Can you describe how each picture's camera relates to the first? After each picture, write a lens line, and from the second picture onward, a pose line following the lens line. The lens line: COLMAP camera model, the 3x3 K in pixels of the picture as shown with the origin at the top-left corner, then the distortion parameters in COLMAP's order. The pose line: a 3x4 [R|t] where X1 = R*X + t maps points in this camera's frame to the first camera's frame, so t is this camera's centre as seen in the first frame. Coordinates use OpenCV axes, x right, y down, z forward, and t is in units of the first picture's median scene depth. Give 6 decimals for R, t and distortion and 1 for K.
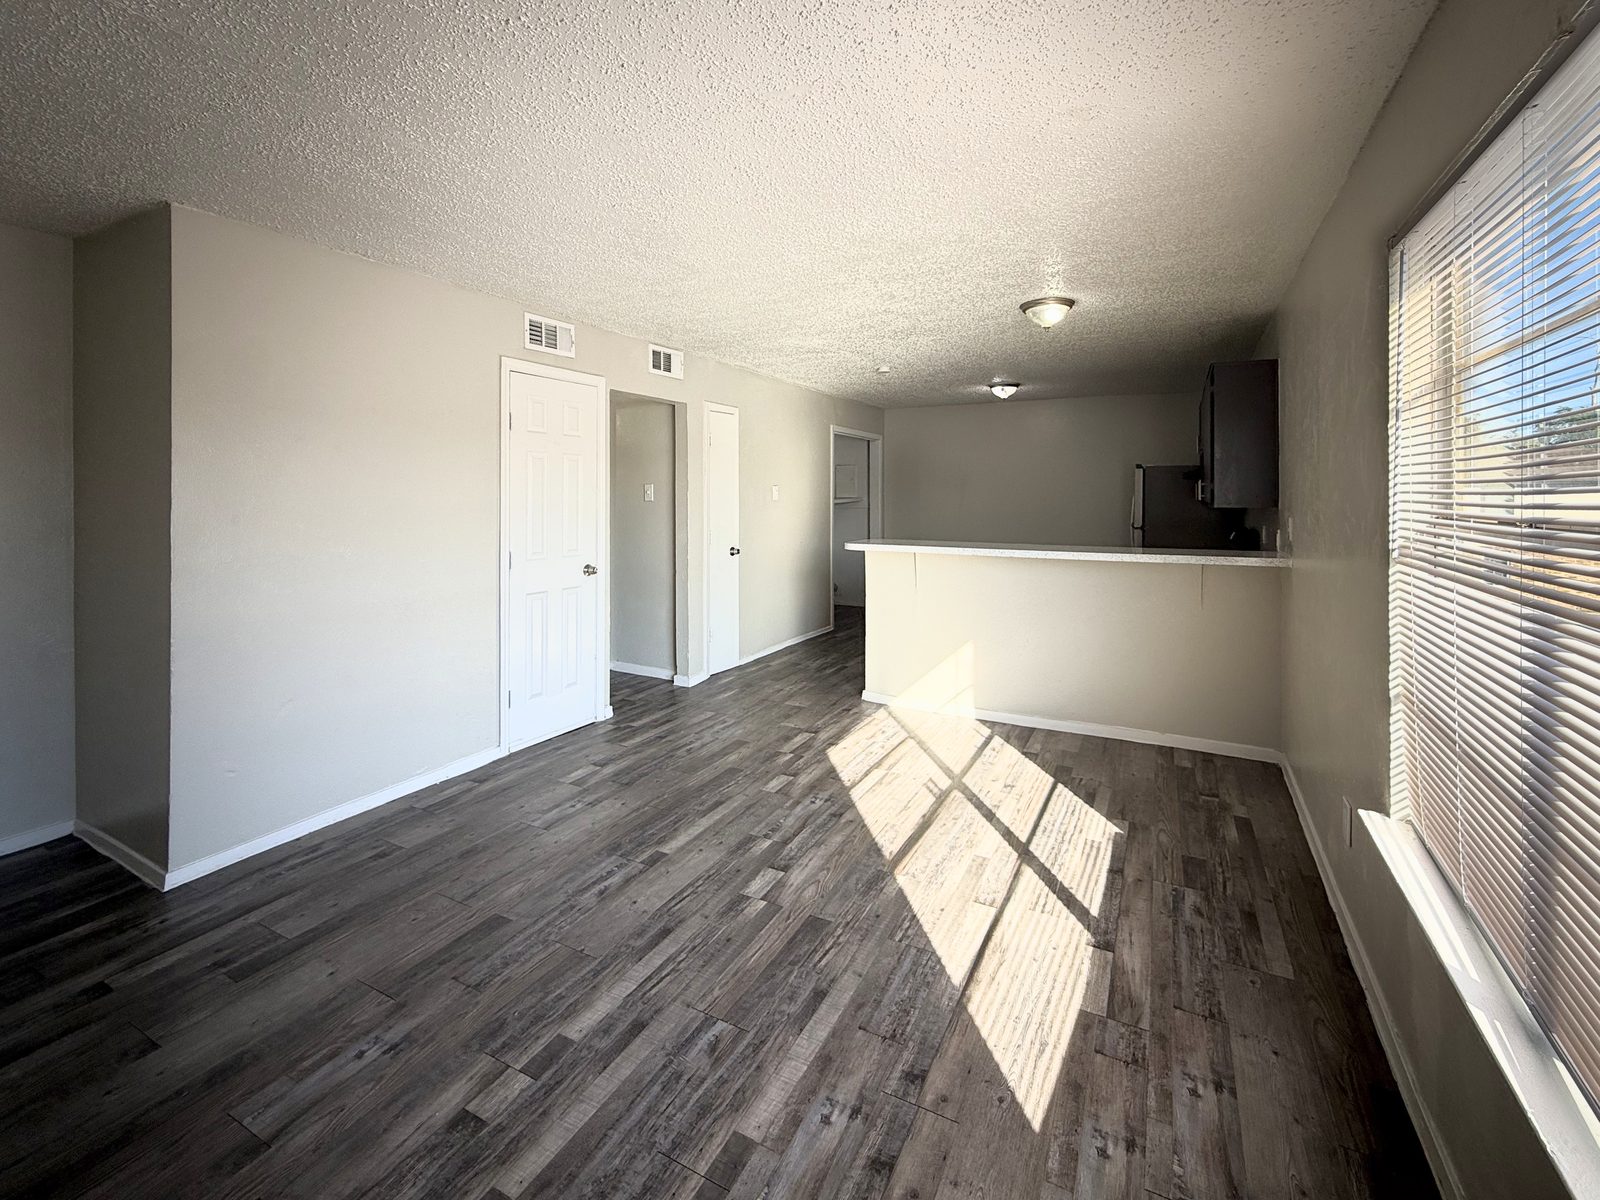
lens RADIAL K [[663.9, 0, 800.0], [0, 663.9, 600.0], [0, 0, 1]] dist [-0.007728, 0.000681]
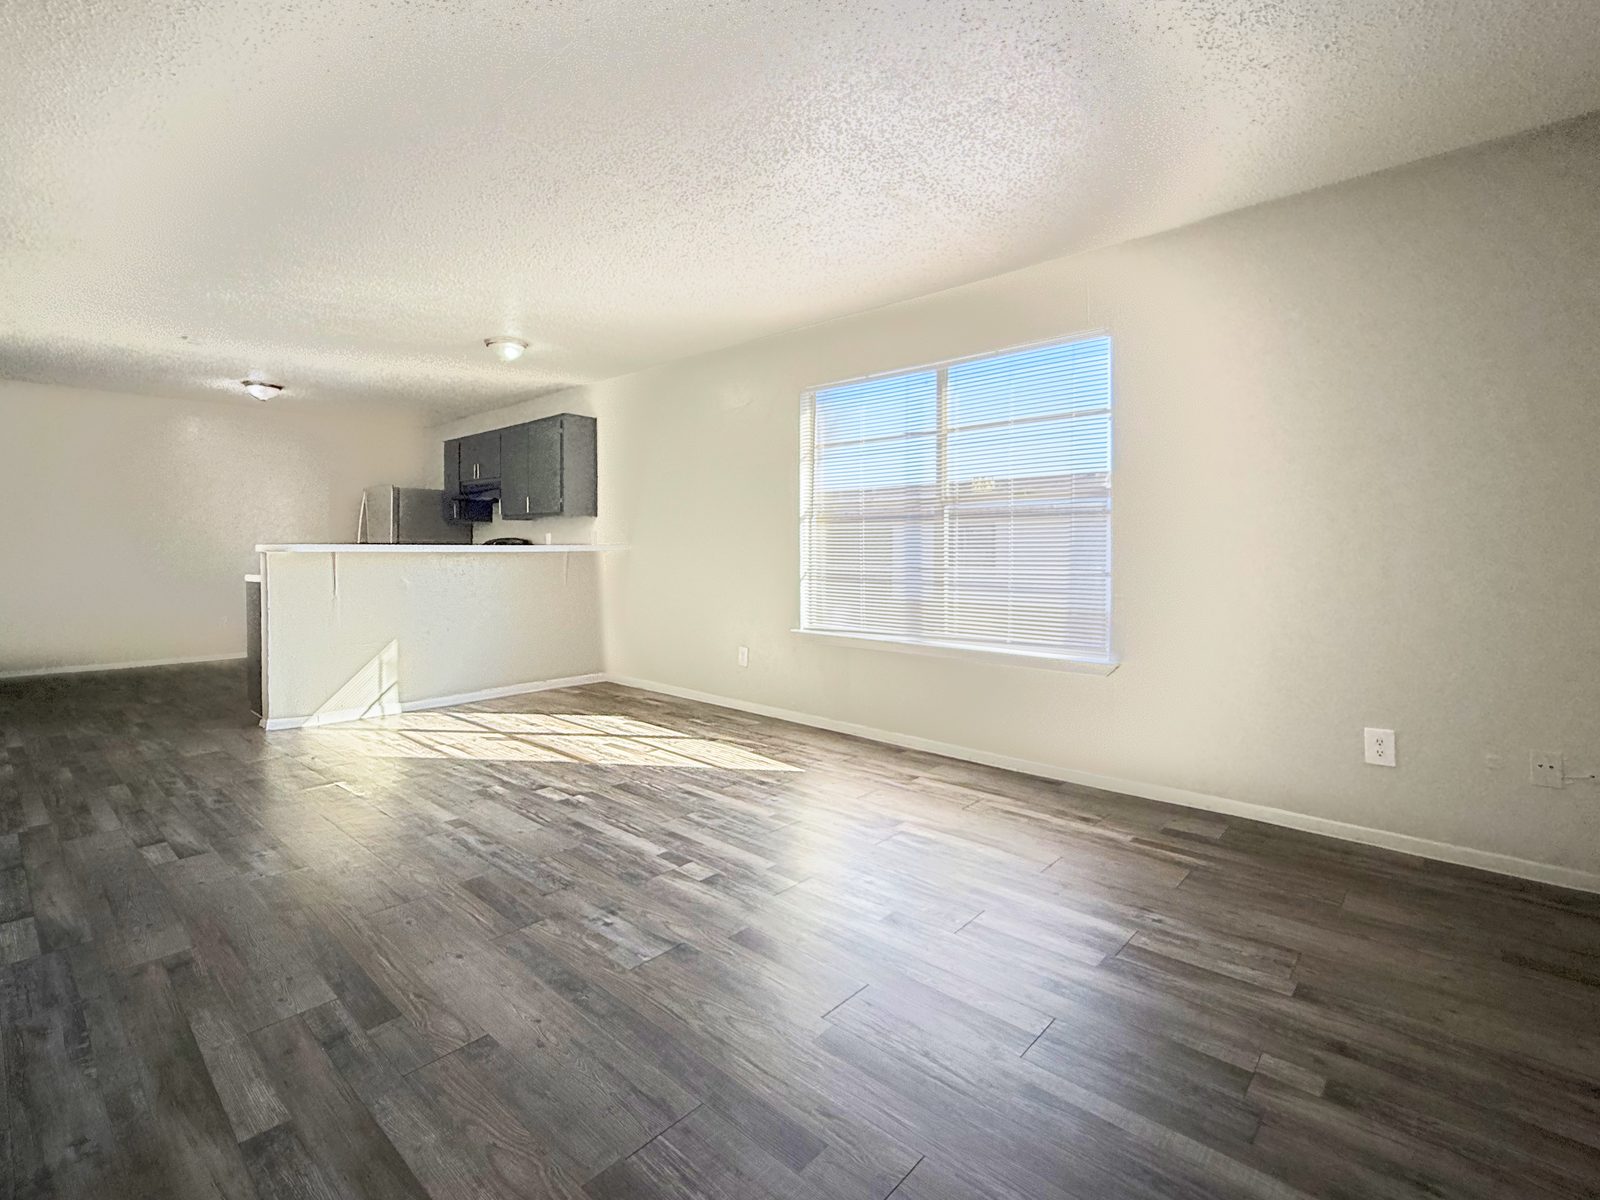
lens RADIAL K [[663.9, 0, 800.0], [0, 663.9, 600.0], [0, 0, 1]] dist [-0.007728, 0.000681]
pose [[0.271919, -0.077952, 0.959158, -1.279645], [0.136884, 0.989712, 0.041630, 0.109991], [-0.952535, 0.119973, 0.279792, 0.241640]]
